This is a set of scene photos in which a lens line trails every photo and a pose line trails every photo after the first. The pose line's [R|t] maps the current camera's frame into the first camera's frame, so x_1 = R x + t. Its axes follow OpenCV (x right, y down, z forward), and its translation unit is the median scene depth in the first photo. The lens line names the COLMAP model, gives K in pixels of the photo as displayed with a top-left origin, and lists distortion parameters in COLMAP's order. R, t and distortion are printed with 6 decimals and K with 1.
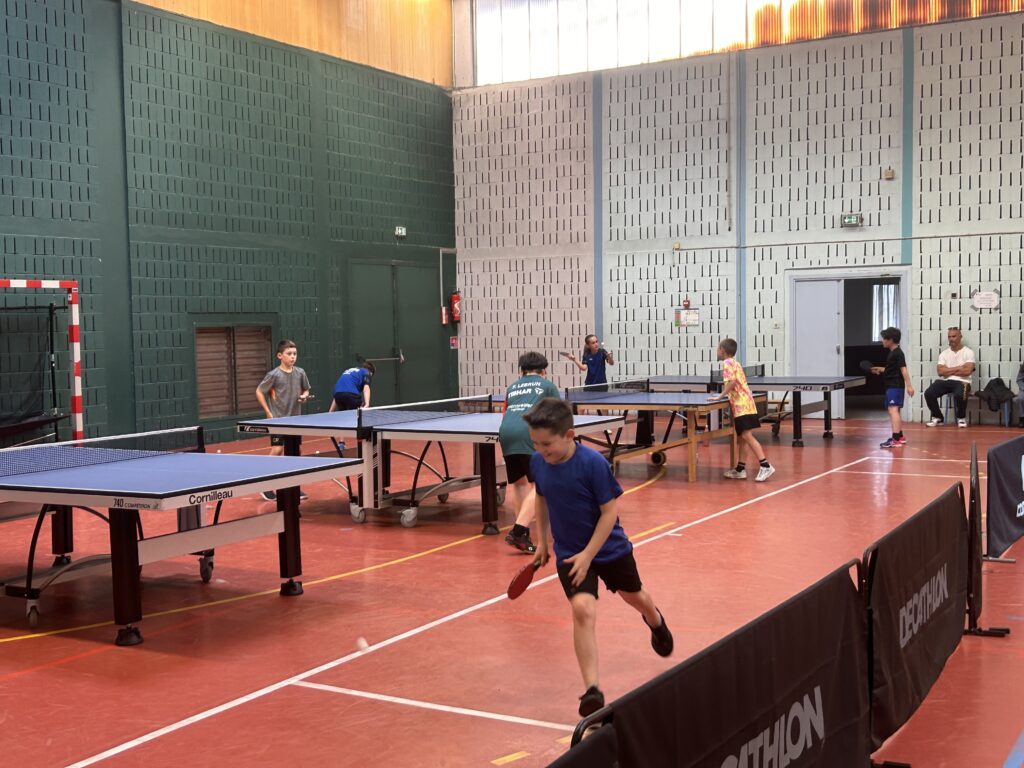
lens RADIAL K [[1239.7, 0, 486.6], [0, 1239.7, 404.6], [0, 0, 1]] dist [0.015437, 0.000000]
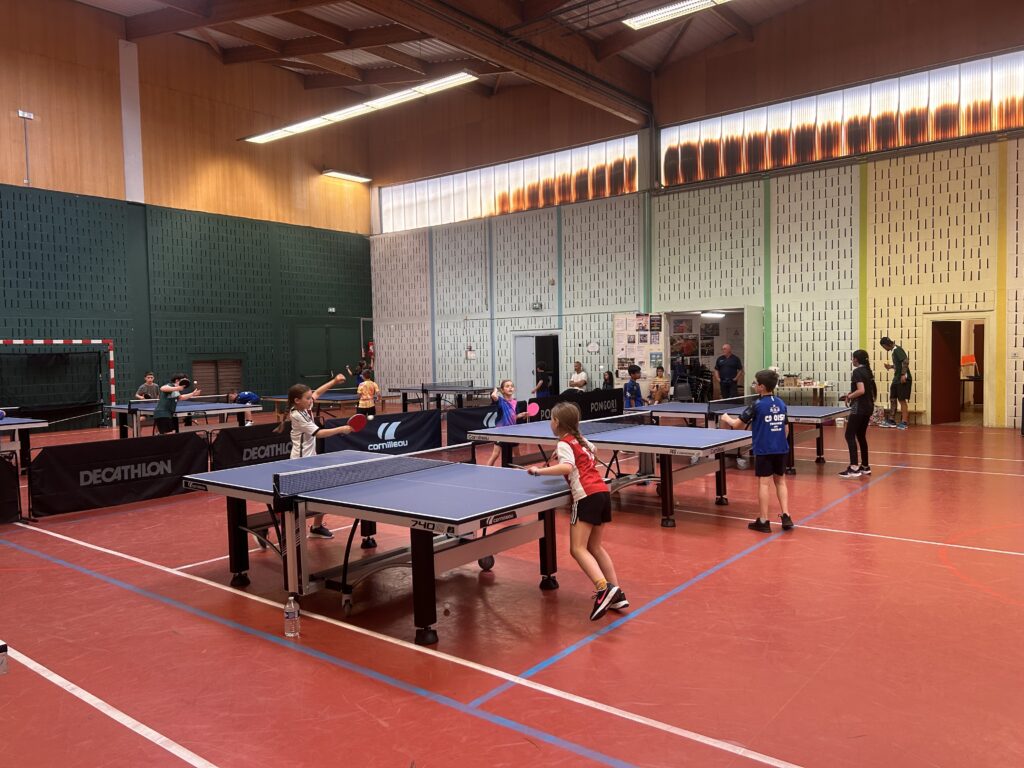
lens RADIAL K [[776.1, 0, 519.3], [0, 776.1, 391.7], [0, 0, 1]] dist [0.049393, -0.052931]
pose [[0.992952, 0.007603, -0.118271, 0.408796], [-0.008977, 0.999898, -0.011081, -0.001204], [0.118175, 0.012065, 0.992920, -0.195646]]
